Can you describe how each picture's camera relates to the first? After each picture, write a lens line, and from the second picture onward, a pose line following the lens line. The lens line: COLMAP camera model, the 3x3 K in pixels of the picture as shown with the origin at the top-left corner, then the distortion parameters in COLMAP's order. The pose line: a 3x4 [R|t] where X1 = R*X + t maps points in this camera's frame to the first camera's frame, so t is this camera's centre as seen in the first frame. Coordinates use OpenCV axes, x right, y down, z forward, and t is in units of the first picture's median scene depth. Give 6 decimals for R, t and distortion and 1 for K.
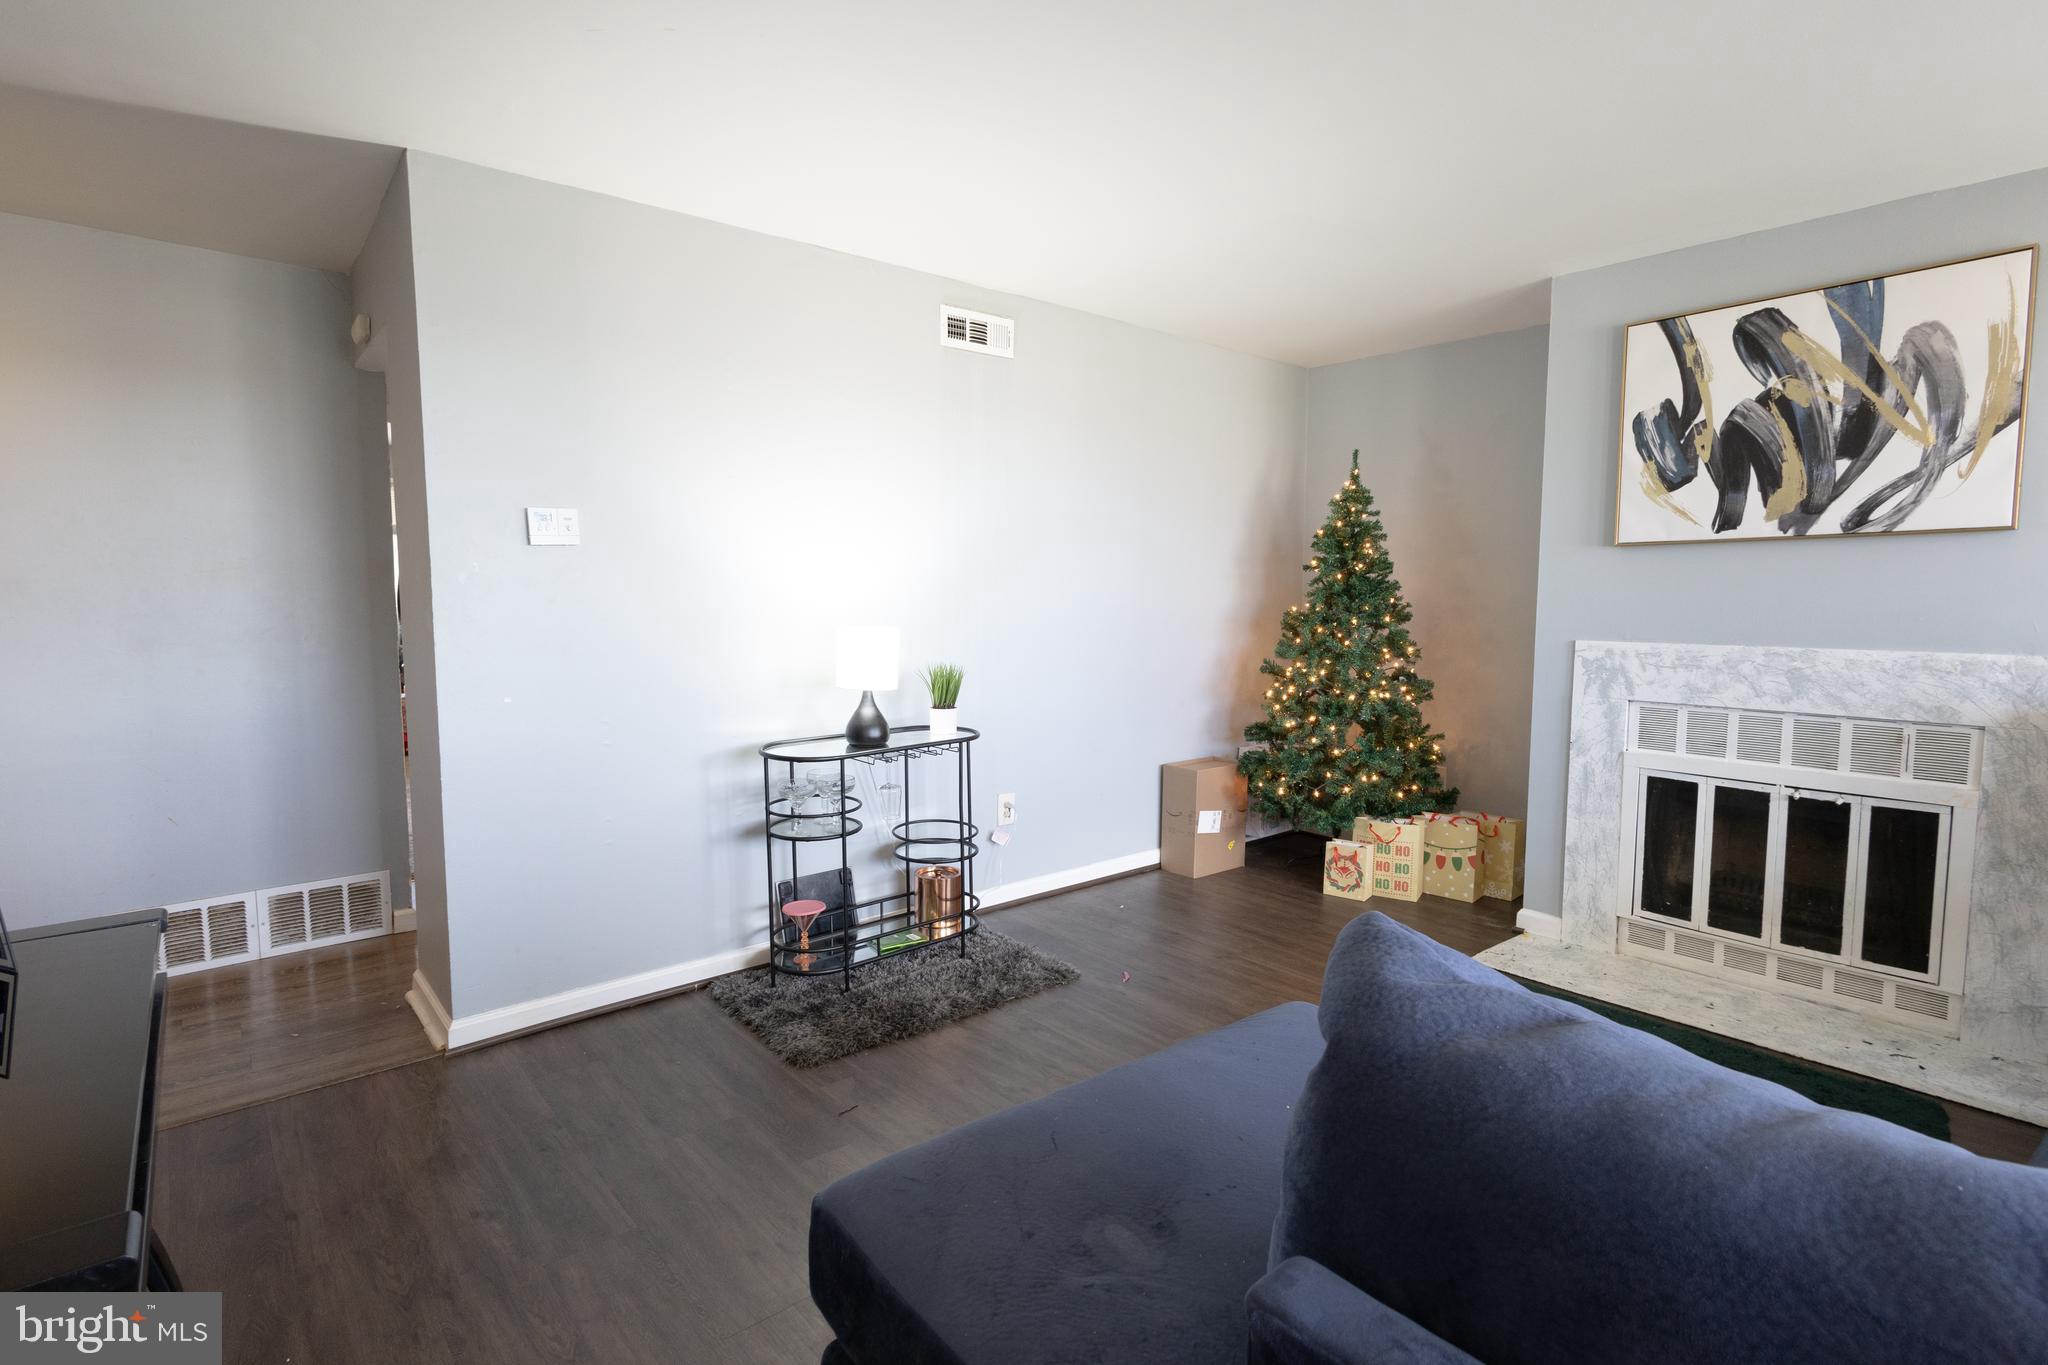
lens RADIAL K [[960.2, 0, 1013.8], [0, 960.2, 680.6], [0, 0, 1]] dist [-0.000399, 0.000097]
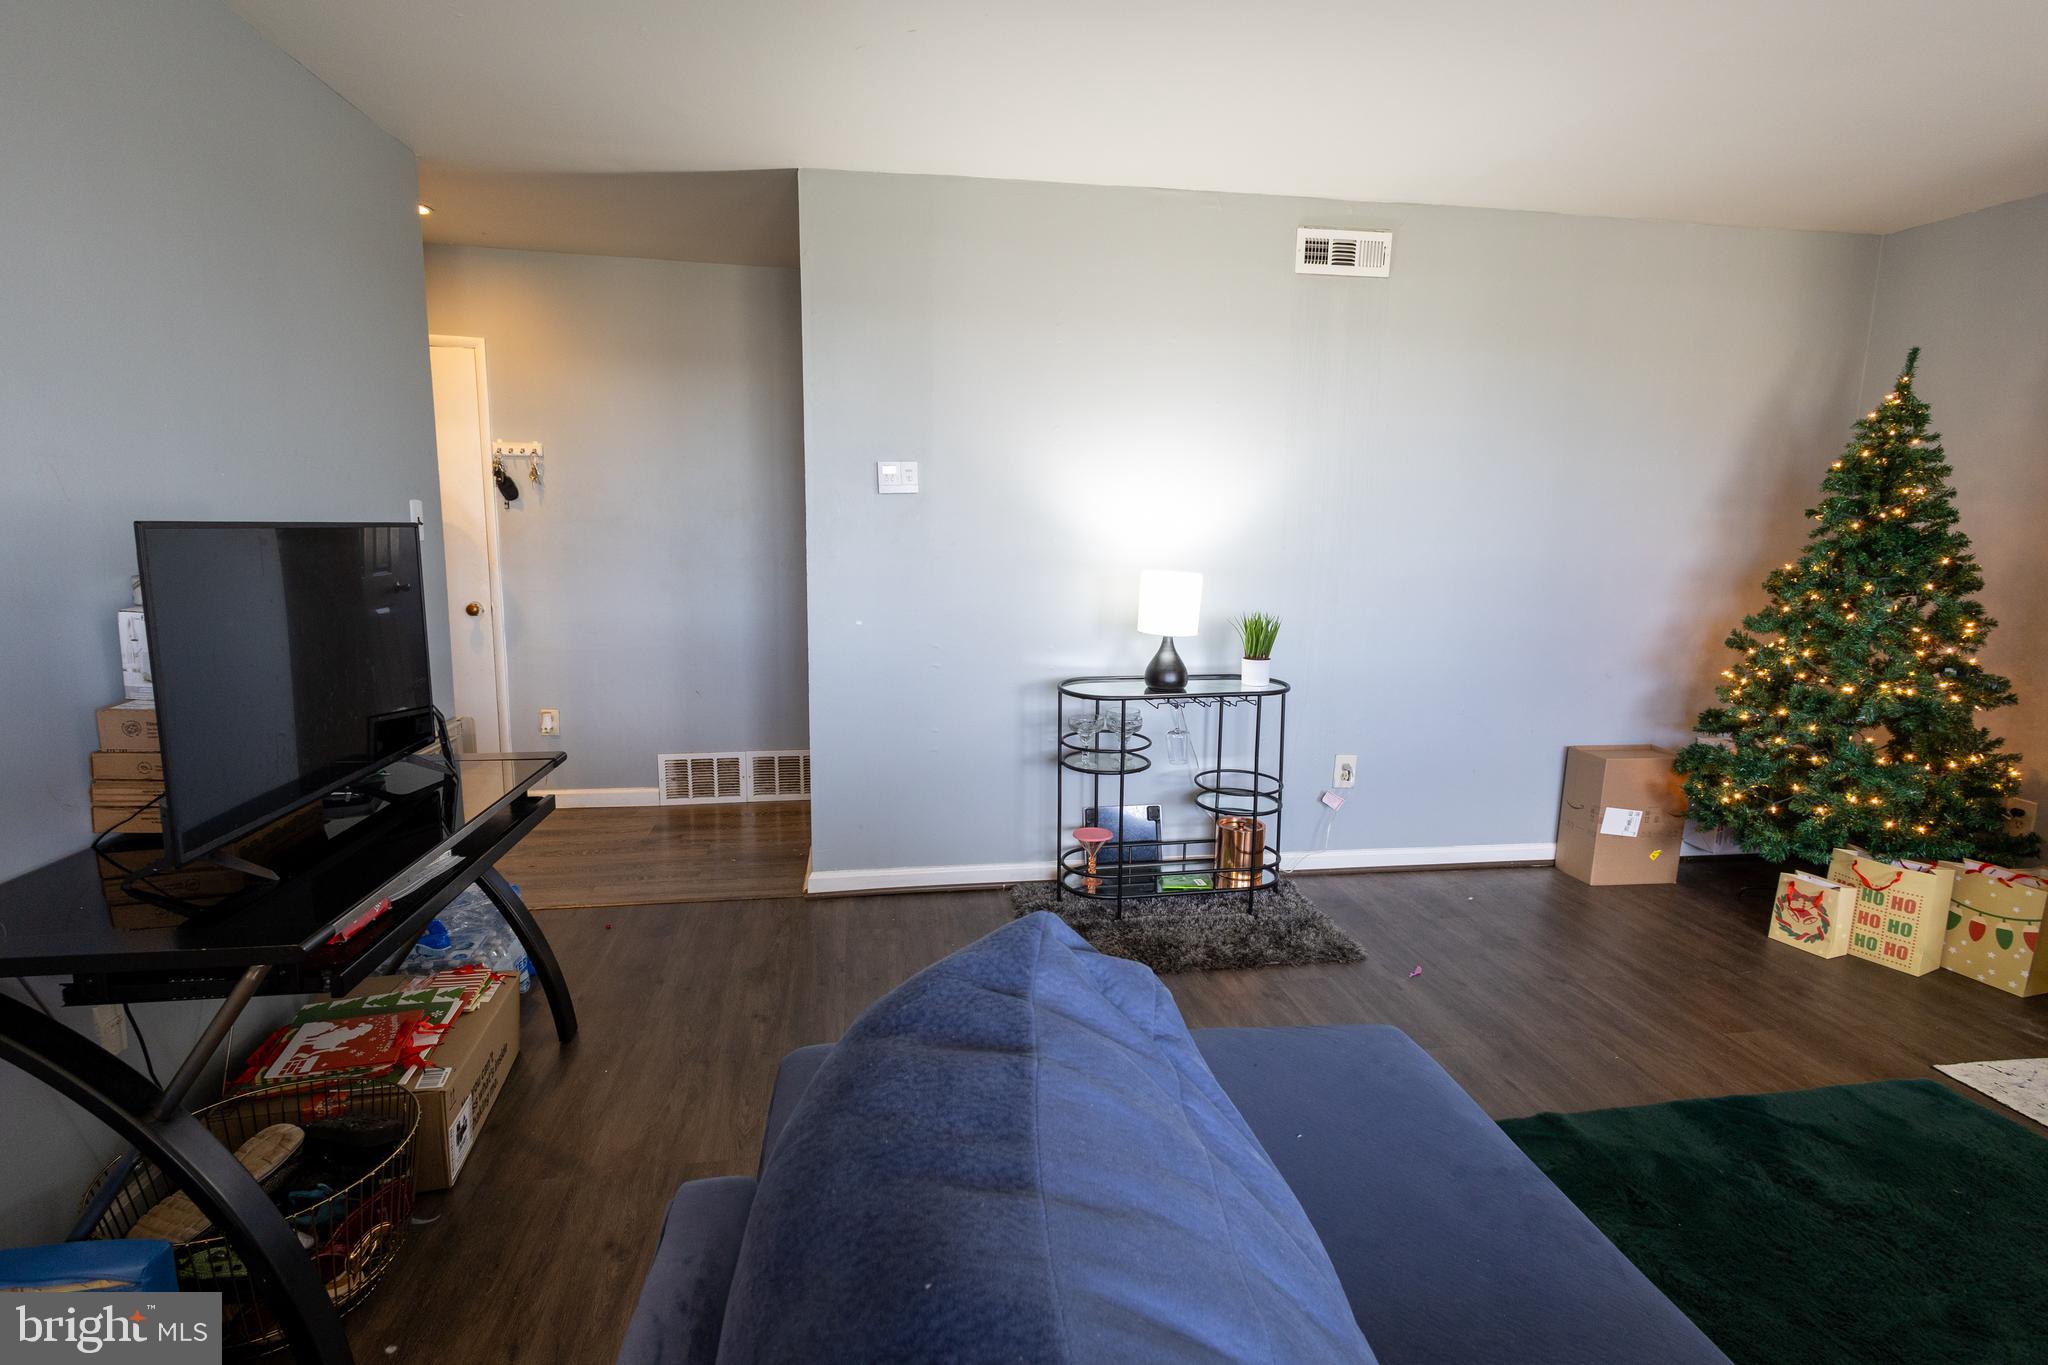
lens RADIAL K [[960.2, 0, 1019.6], [0, 960.2, 678.3], [0, 0, 1]] dist [-0.000399, 0.000097]
pose [[0.862395, 0.094155, -0.497403, 0.190977], [-0.059797, 0.994619, 0.084601, -0.018529], [0.502692, -0.043216, 0.863385, 0.037636]]
